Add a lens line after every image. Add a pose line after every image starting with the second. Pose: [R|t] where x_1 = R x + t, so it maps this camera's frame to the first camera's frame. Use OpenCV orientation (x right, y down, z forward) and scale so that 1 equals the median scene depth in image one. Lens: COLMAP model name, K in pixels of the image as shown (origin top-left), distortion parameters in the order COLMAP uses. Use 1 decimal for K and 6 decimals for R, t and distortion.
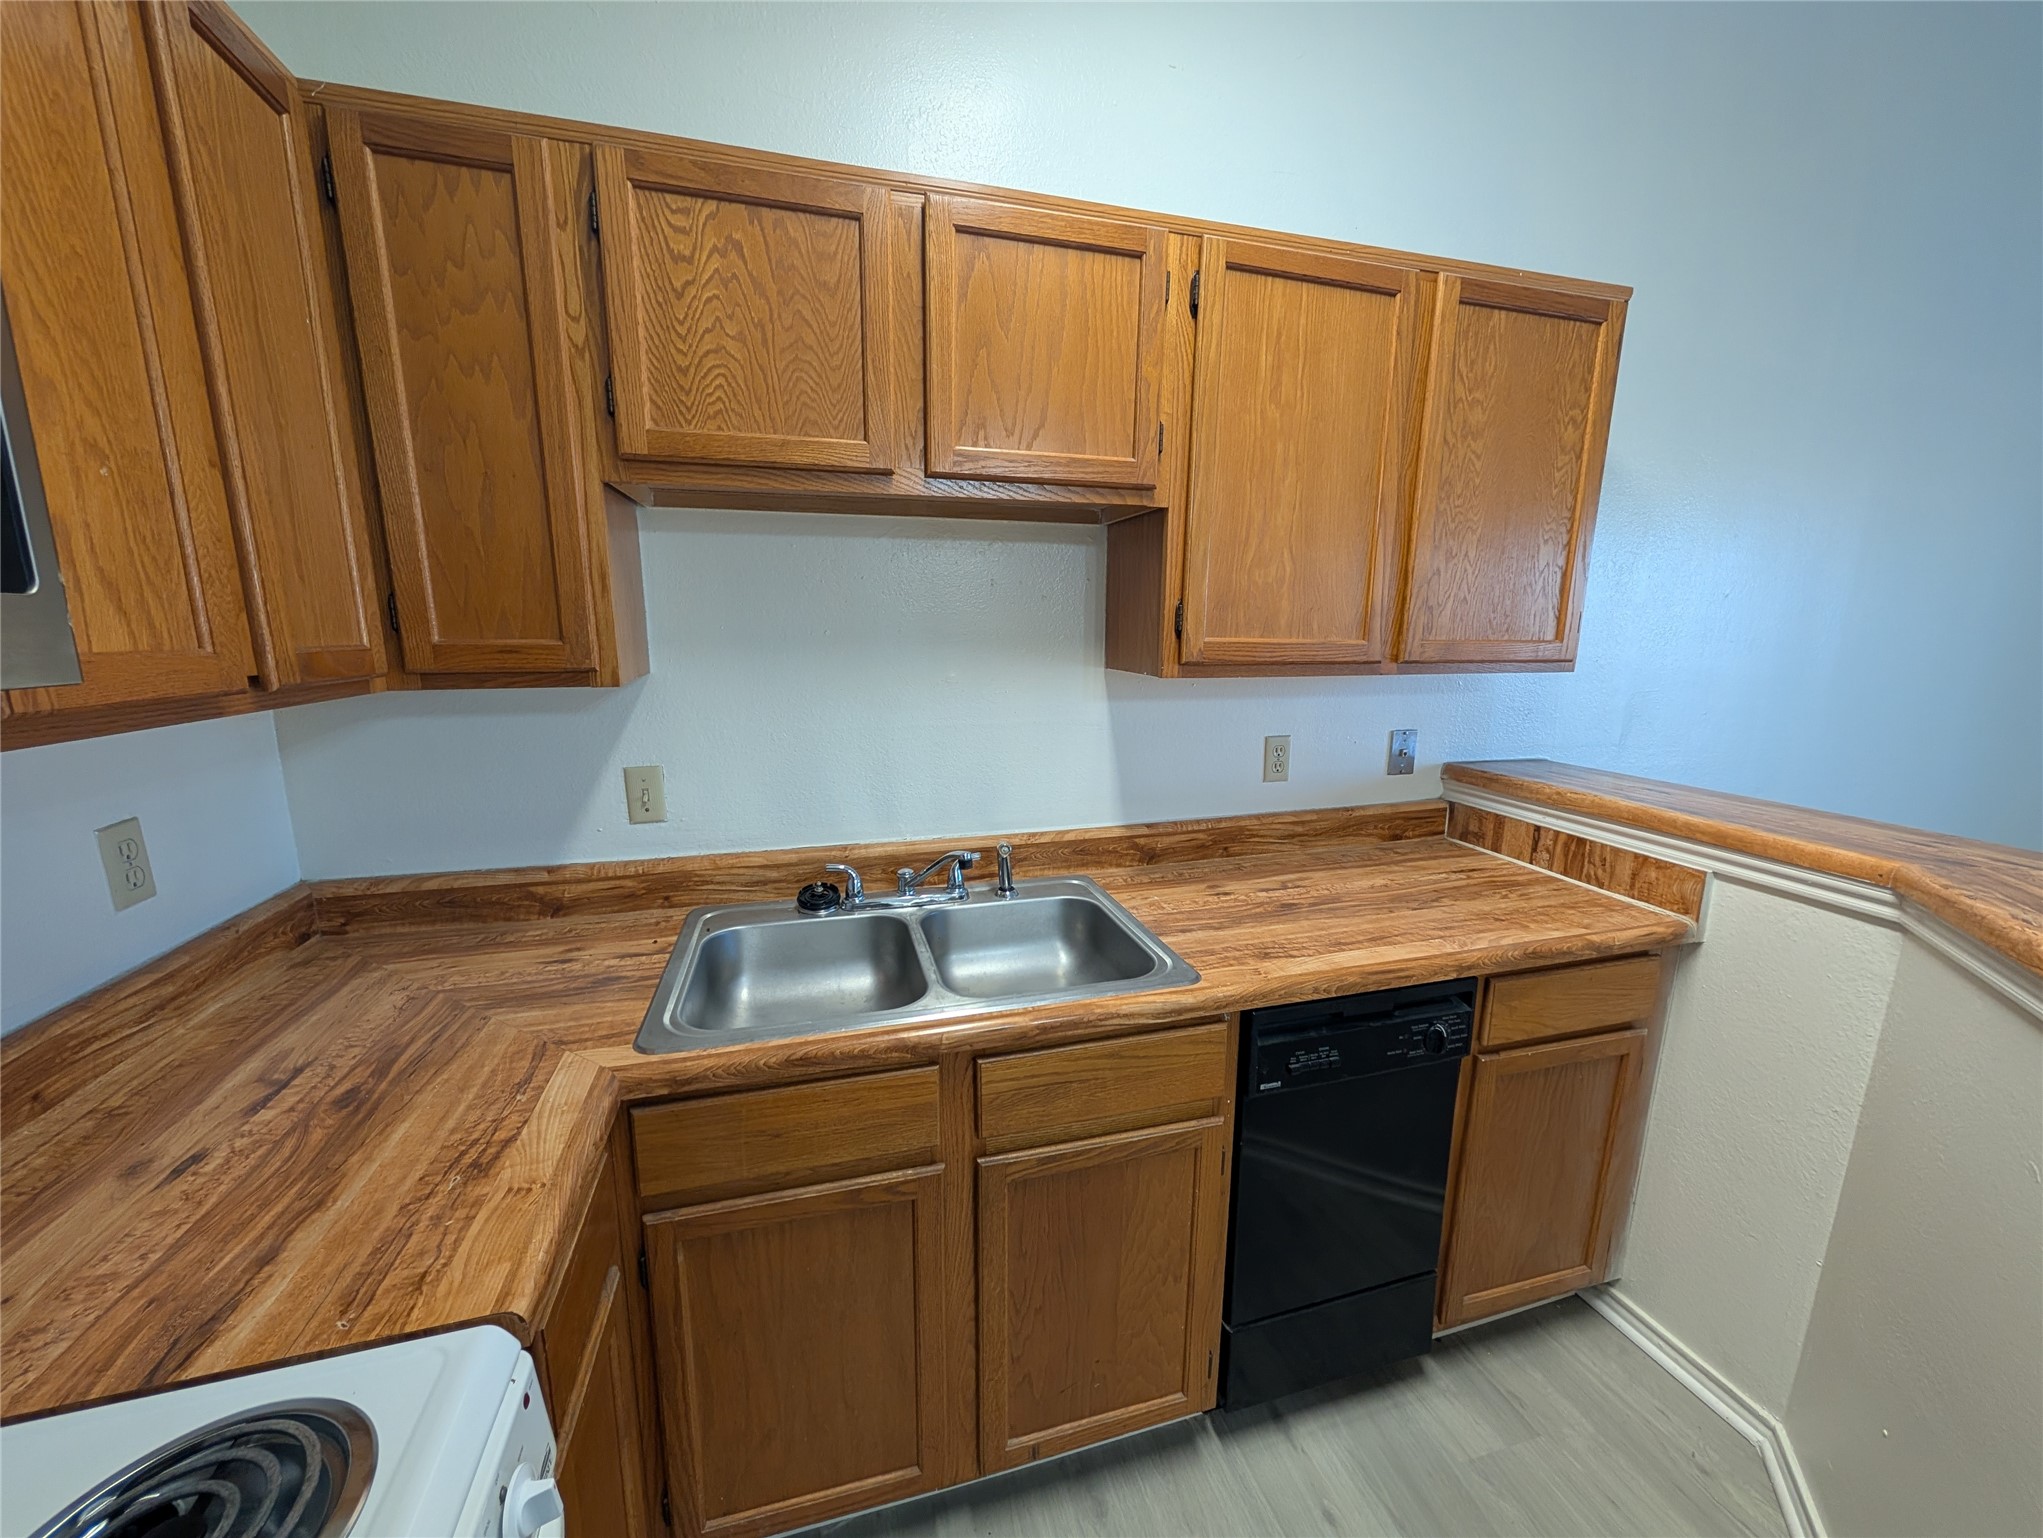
lens RADIAL K [[770.1, 0, 1018.0], [0, 770.1, 767.6], [0, 0, 1]] dist [-0.001923, -0.000099]
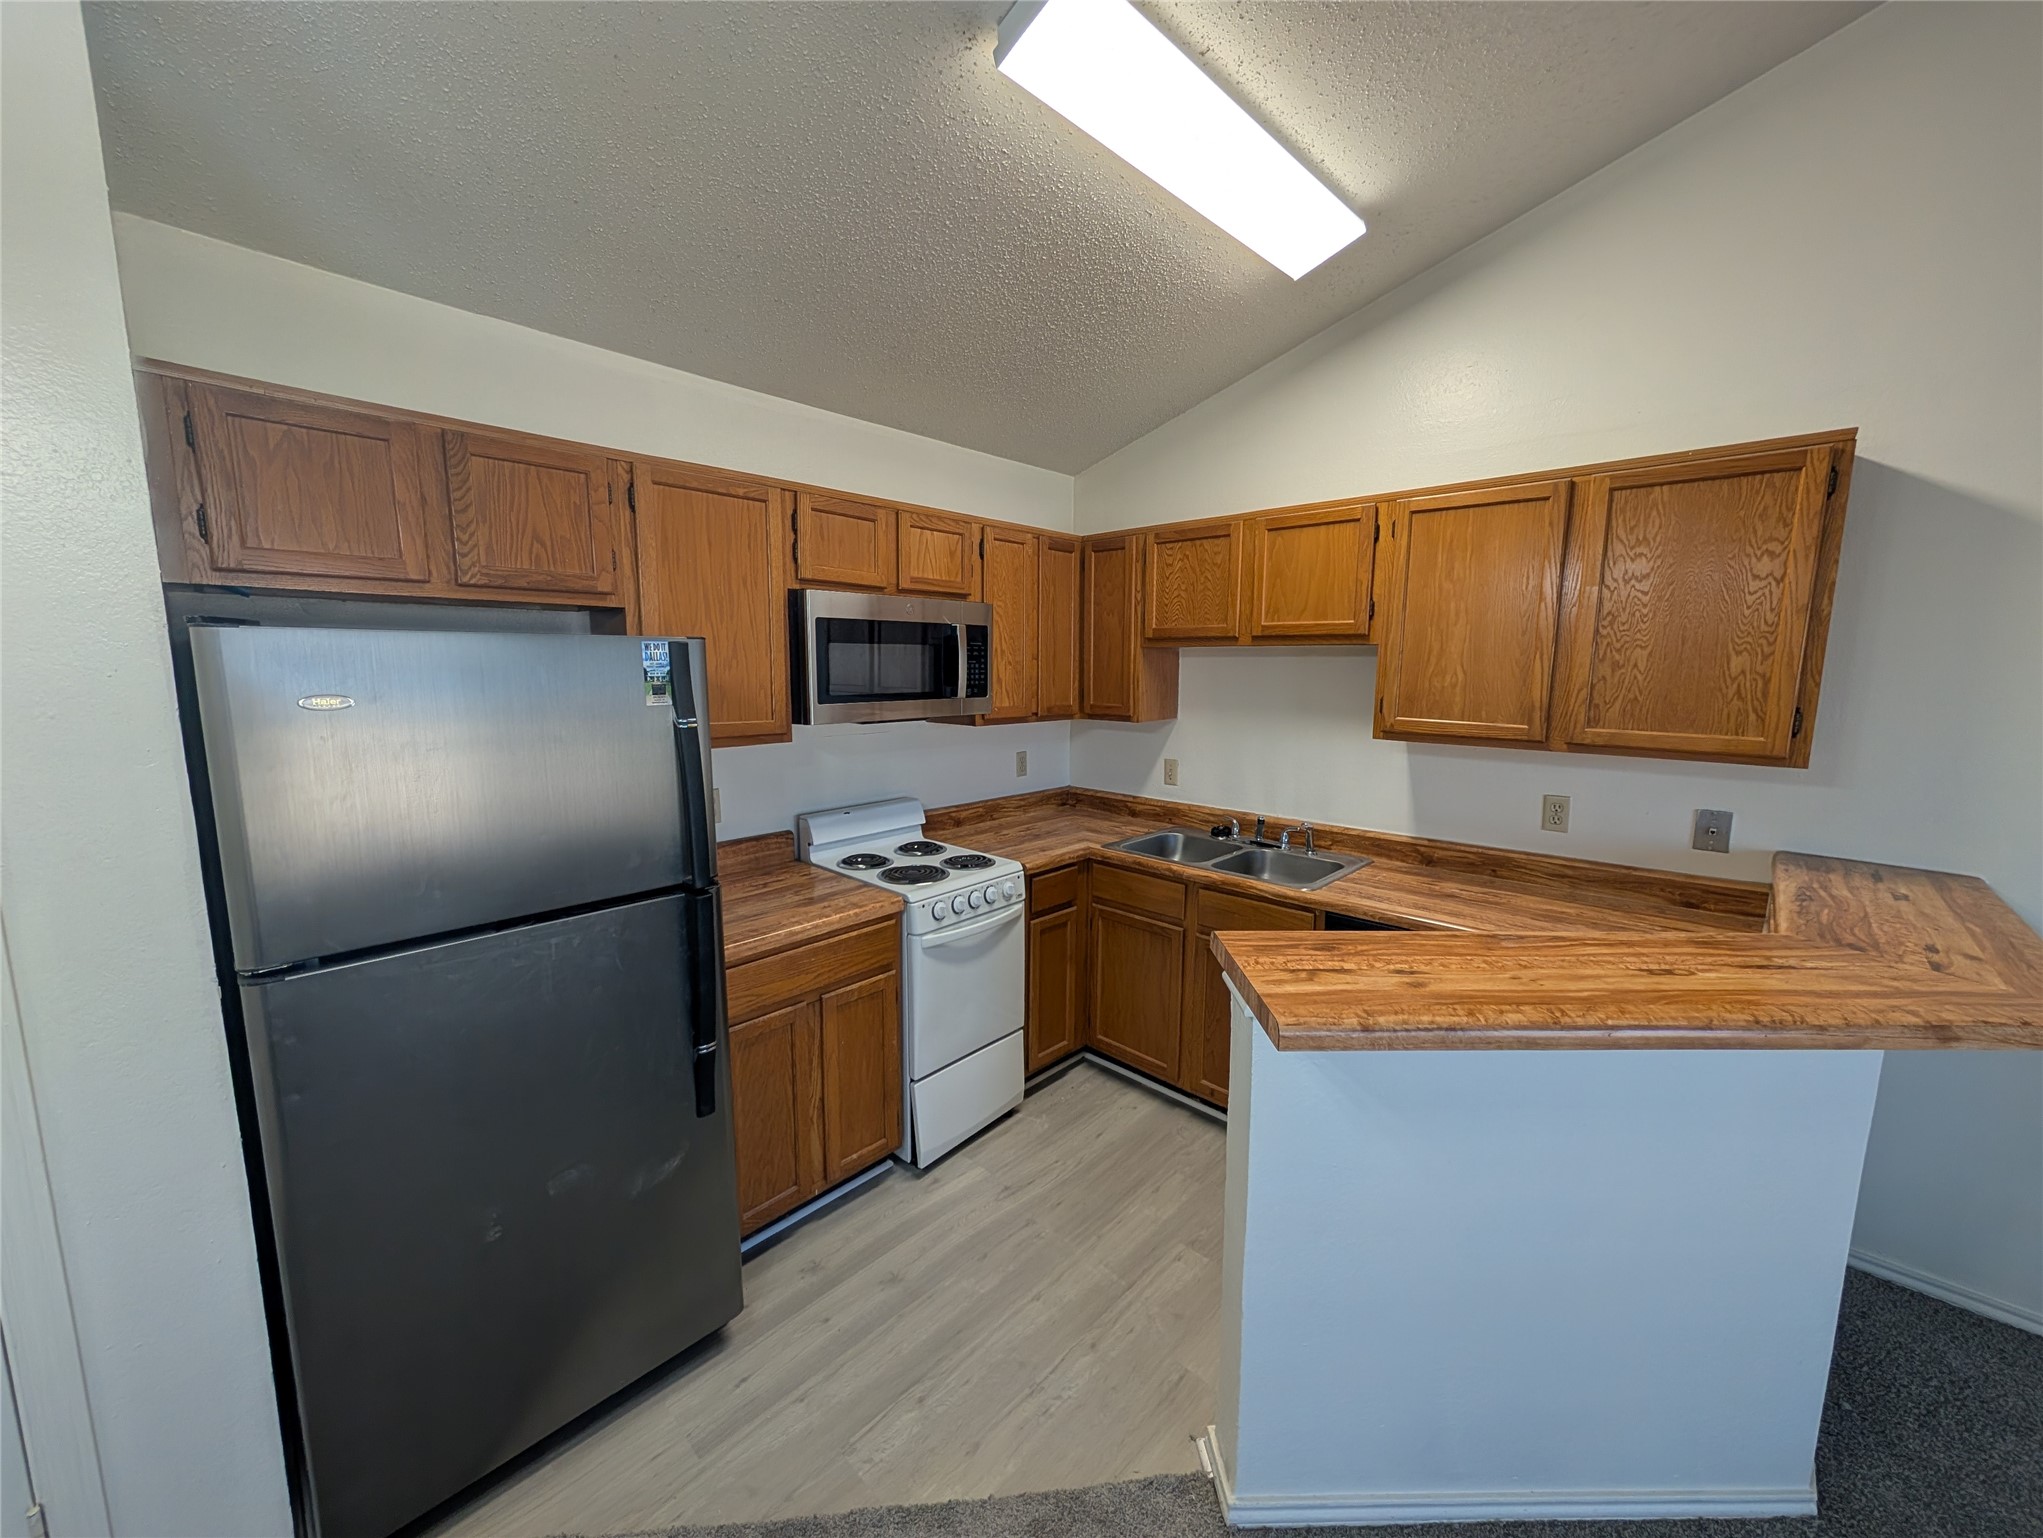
lens RADIAL K [[770.1, 0, 1018.0], [0, 770.1, 767.6], [0, 0, 1]] dist [-0.001923, -0.000099]
pose [[0.513129, 0.114352, -0.850660, 1.234352], [-0.160317, 0.986413, 0.035896, 0.014032], [0.843207, 0.117956, 0.524489, -0.569818]]
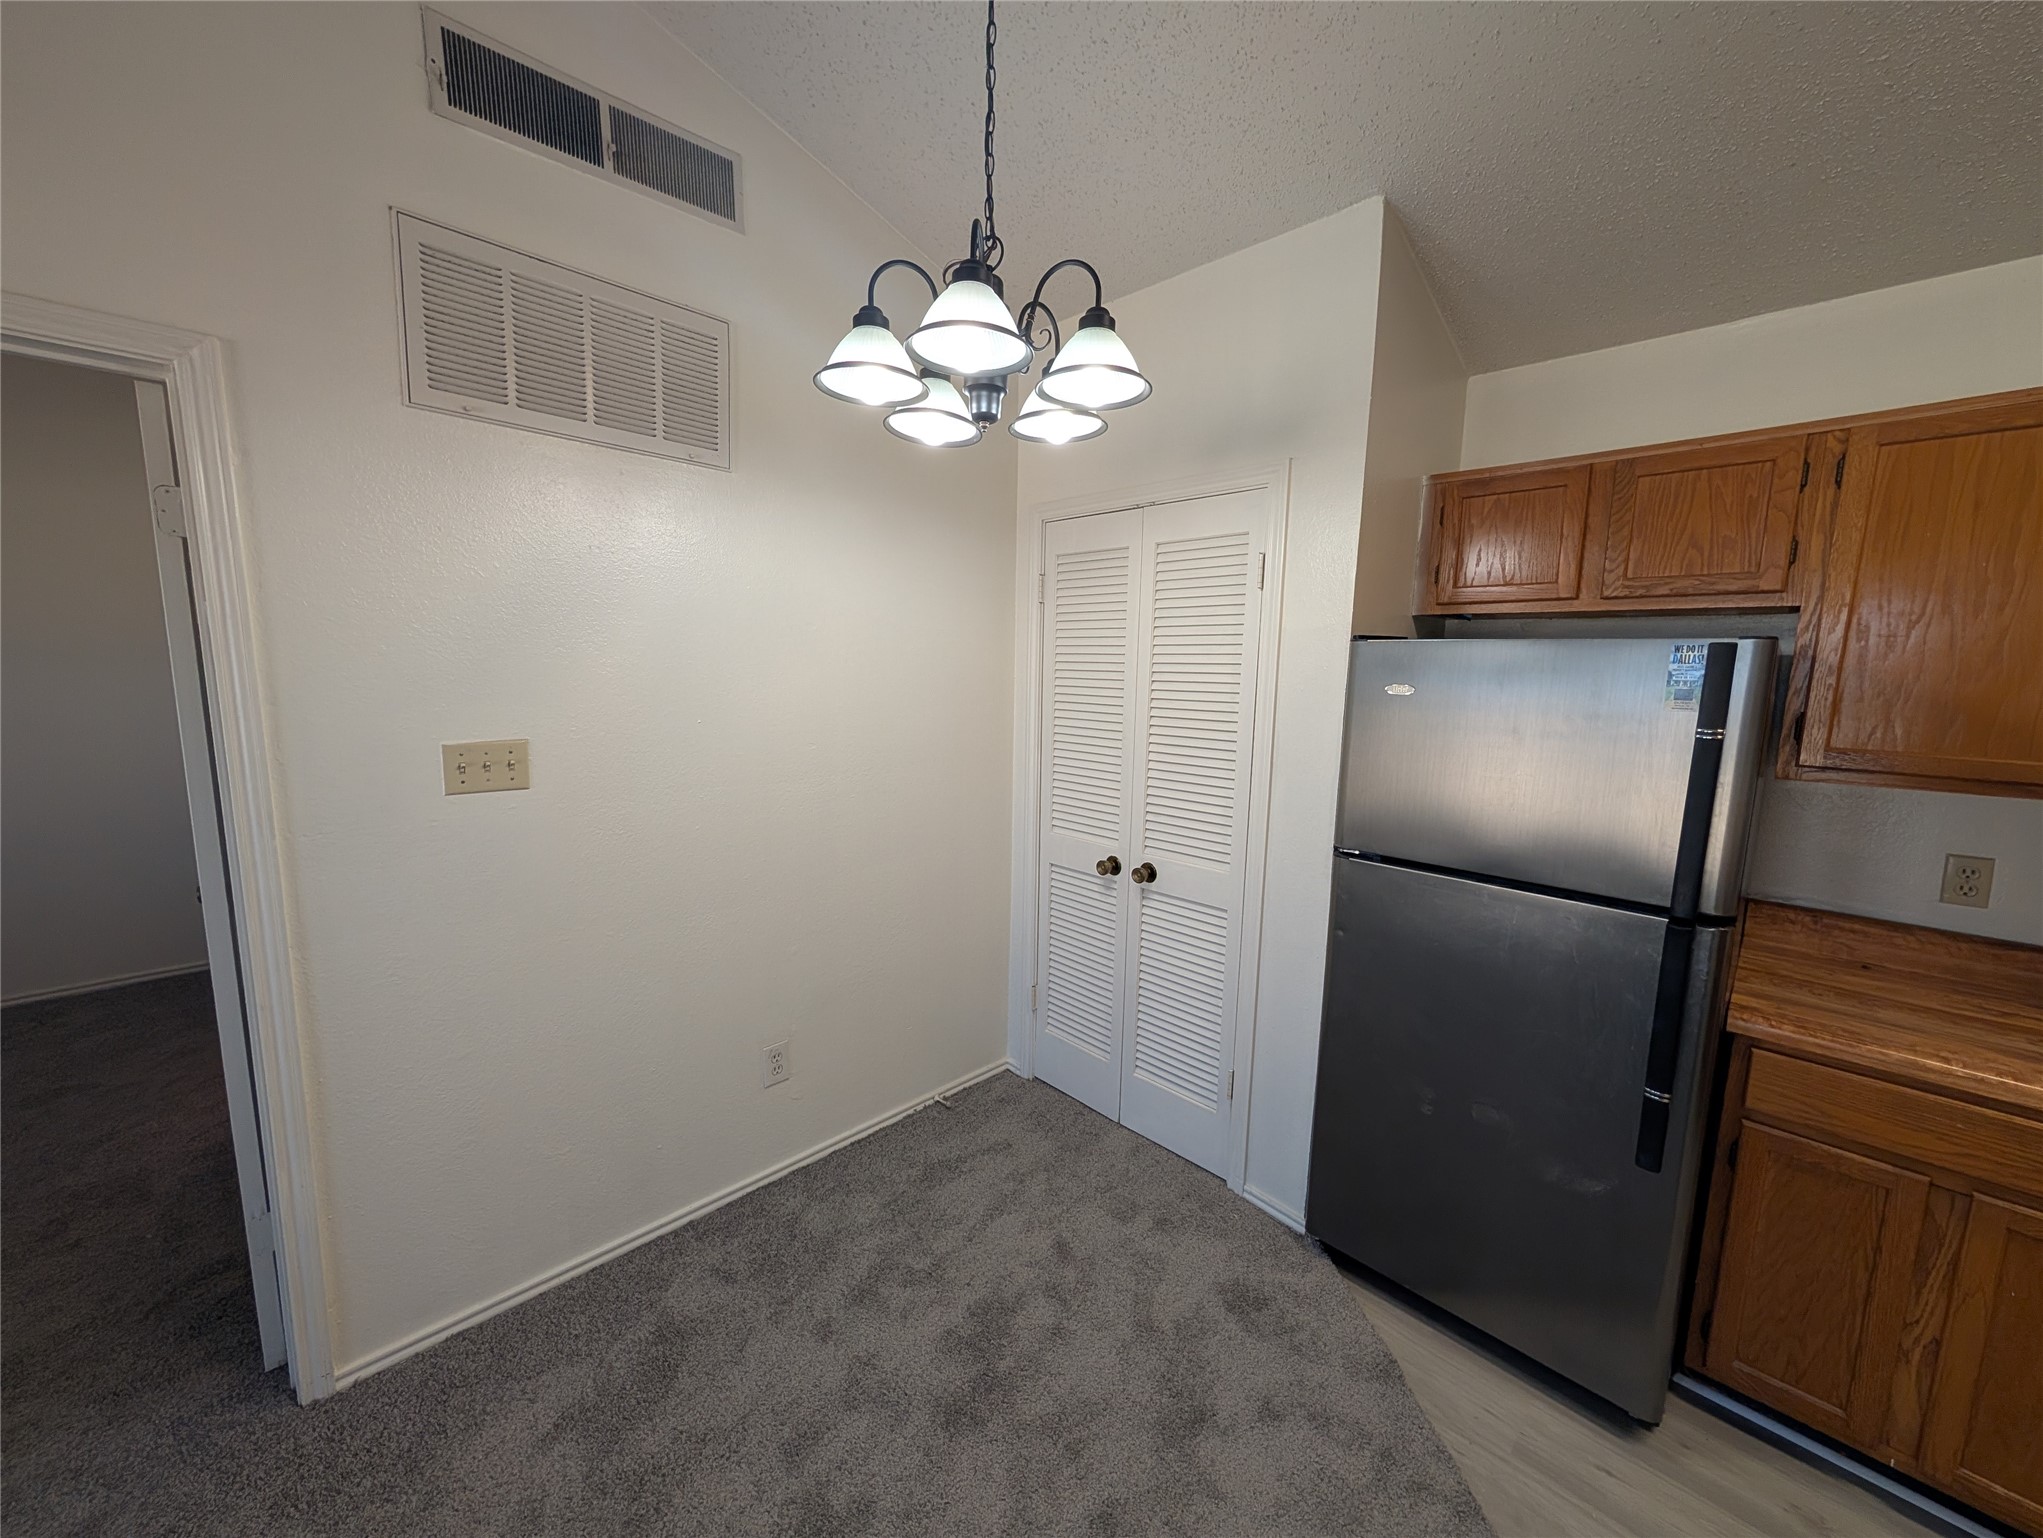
lens RADIAL K [[770.1, 0, 1018.0], [0, 770.1, 767.6], [0, 0, 1]] dist [-0.001923, -0.000099]
pose [[-0.875600, 0.043559, -0.481069, 1.288283], [-0.111228, 0.950981, 0.288554, -0.074340], [0.470056, 0.306166, -0.827834, -0.005804]]
